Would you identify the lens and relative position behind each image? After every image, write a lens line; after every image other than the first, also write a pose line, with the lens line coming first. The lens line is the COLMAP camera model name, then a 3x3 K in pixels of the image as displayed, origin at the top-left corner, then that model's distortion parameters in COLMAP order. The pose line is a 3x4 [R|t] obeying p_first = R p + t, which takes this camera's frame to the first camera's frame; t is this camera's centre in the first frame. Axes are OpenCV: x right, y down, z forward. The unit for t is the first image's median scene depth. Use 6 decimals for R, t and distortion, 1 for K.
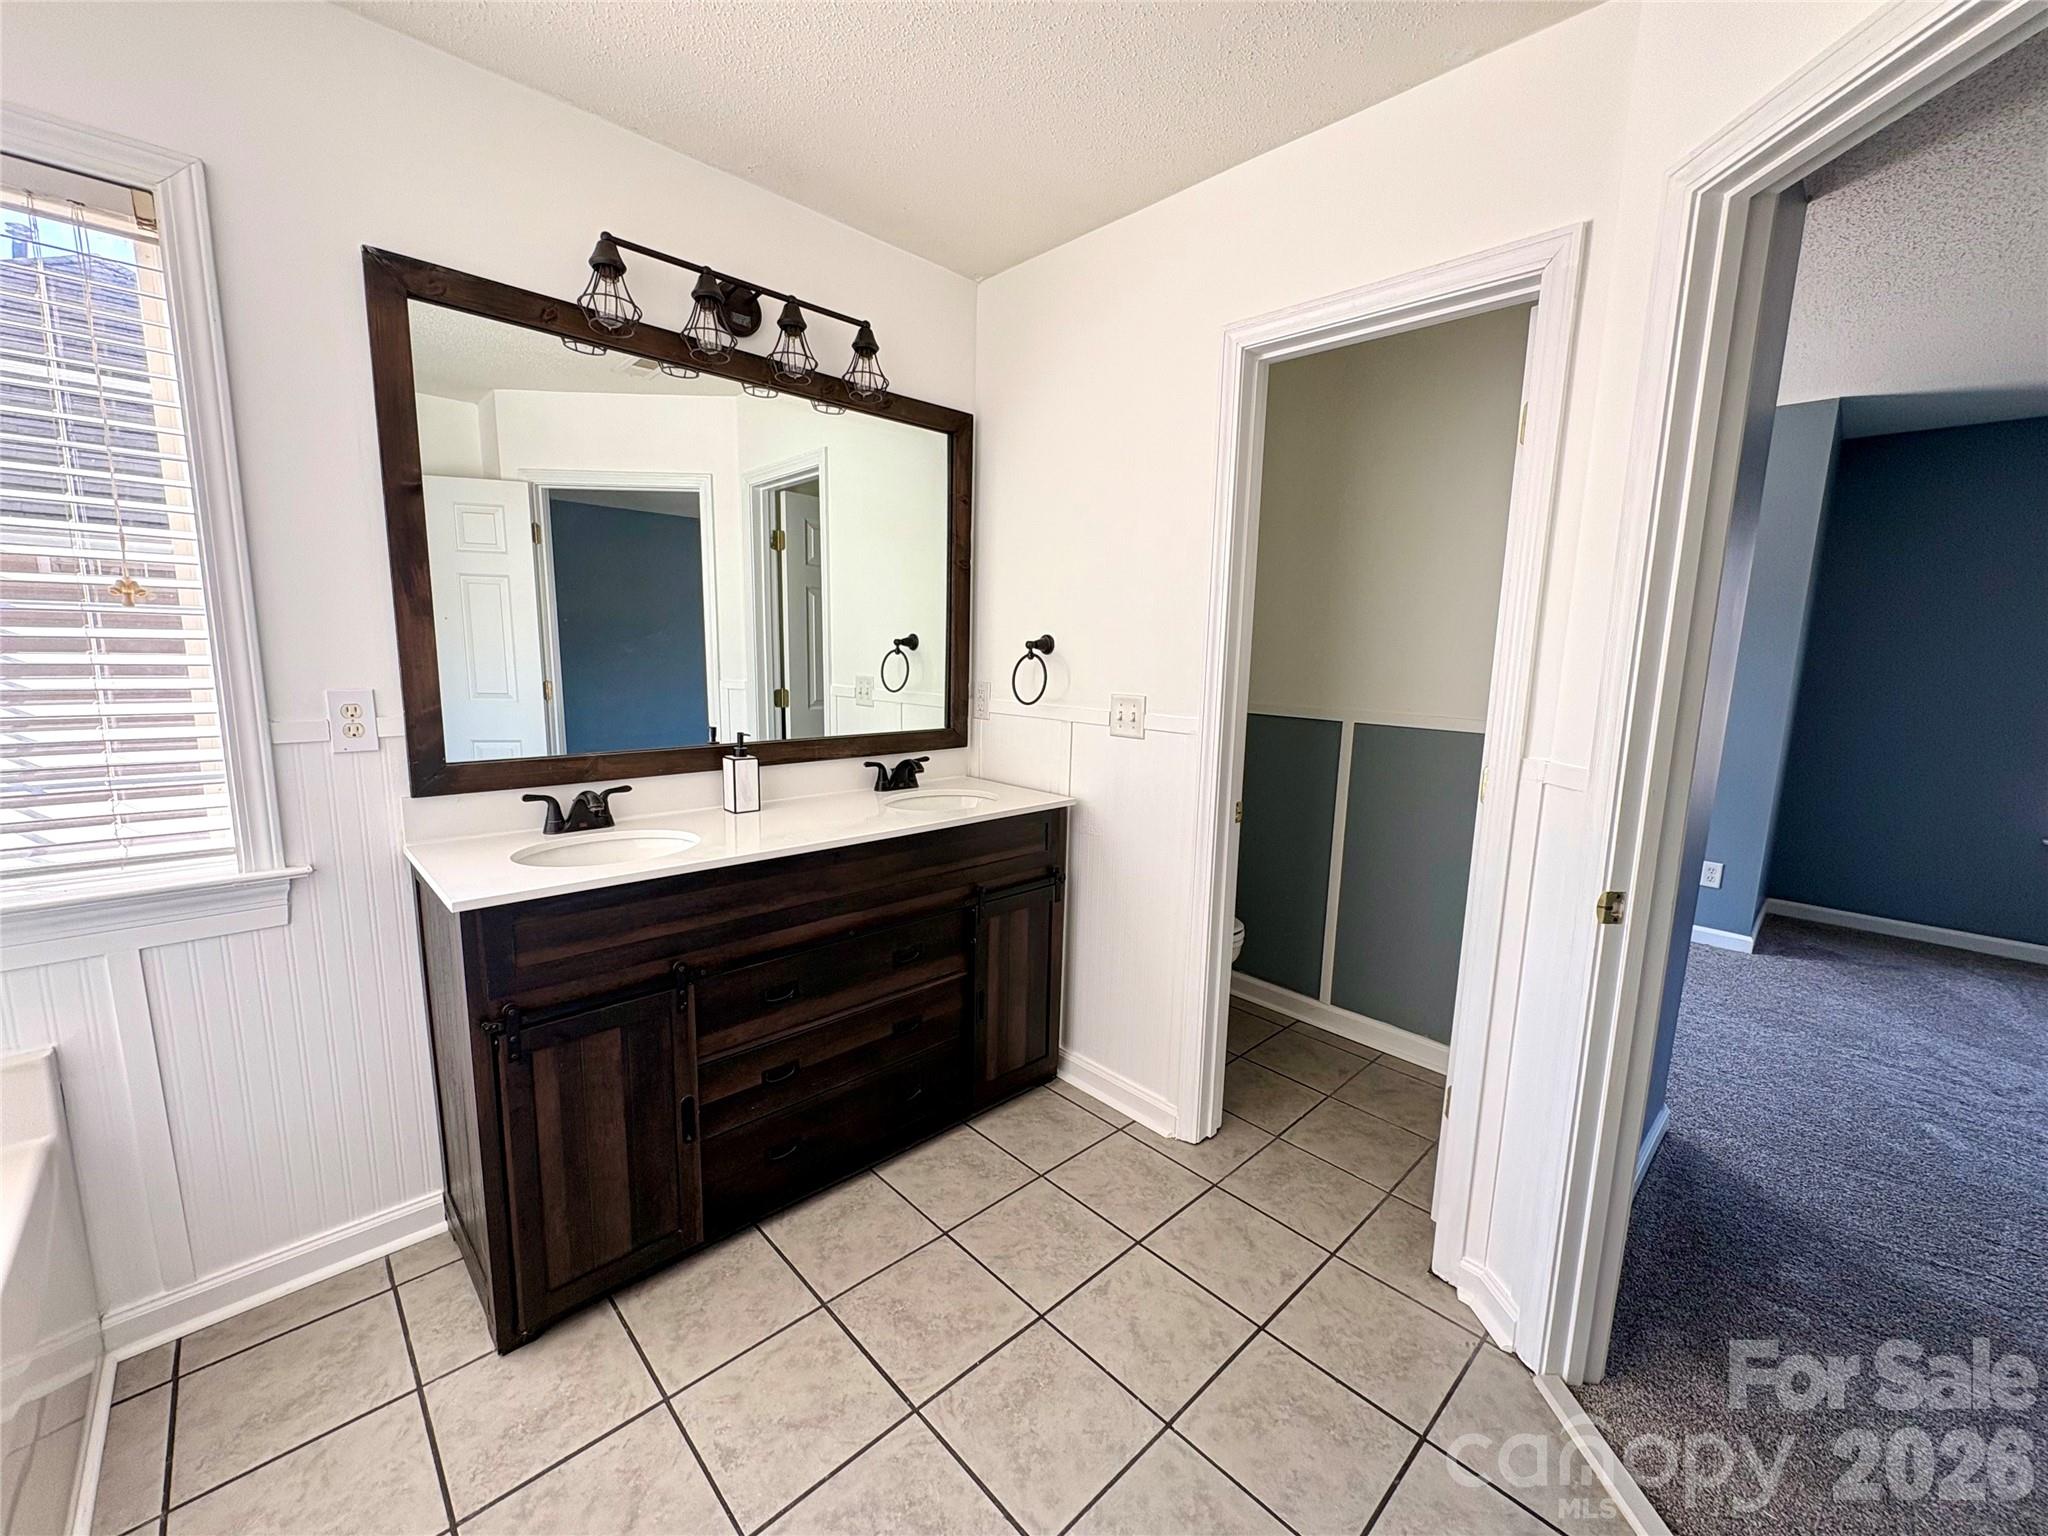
lens RADIAL K [[813.5, 0, 1022.8], [0, 813.5, 763.7], [0, 0, 1]] dist [-0.000939, 0.000088]
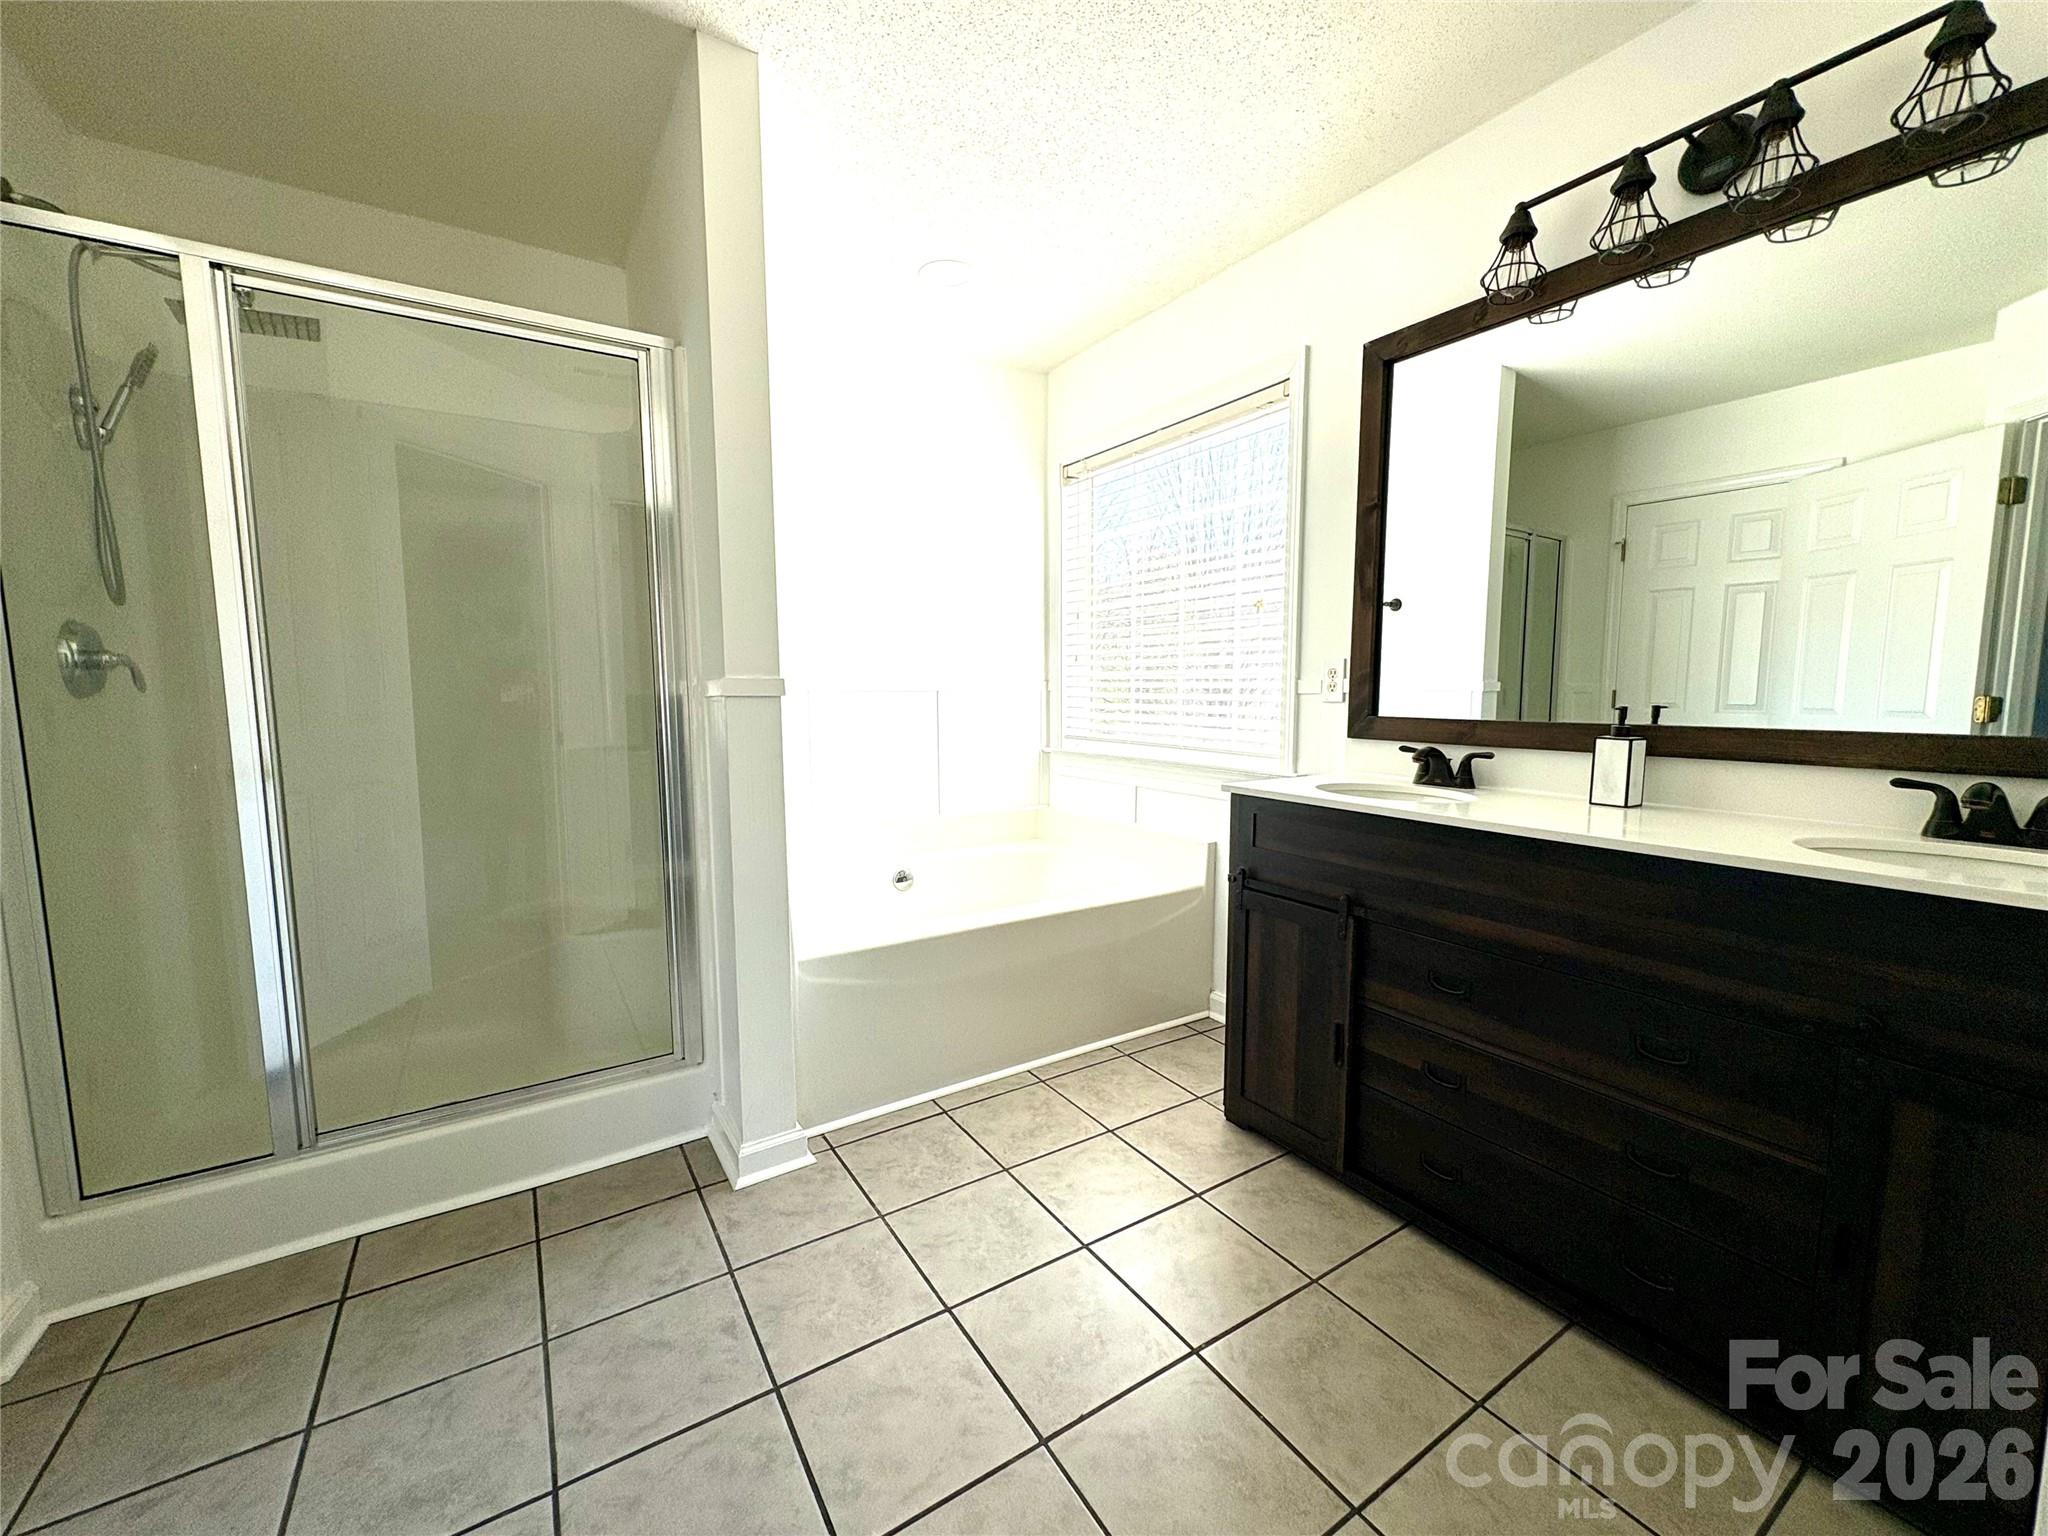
lens RADIAL K [[811.9, 0, 1024.0], [0, 811.9, 768.0], [0, 0, 1]] dist [0.002625, 0.000313]
pose [[-0.195839, 0.074949, -0.977768, 0.602228], [-0.152538, 0.982610, 0.105872, 0.027120], [0.968700, 0.169880, -0.181001, 0.639106]]
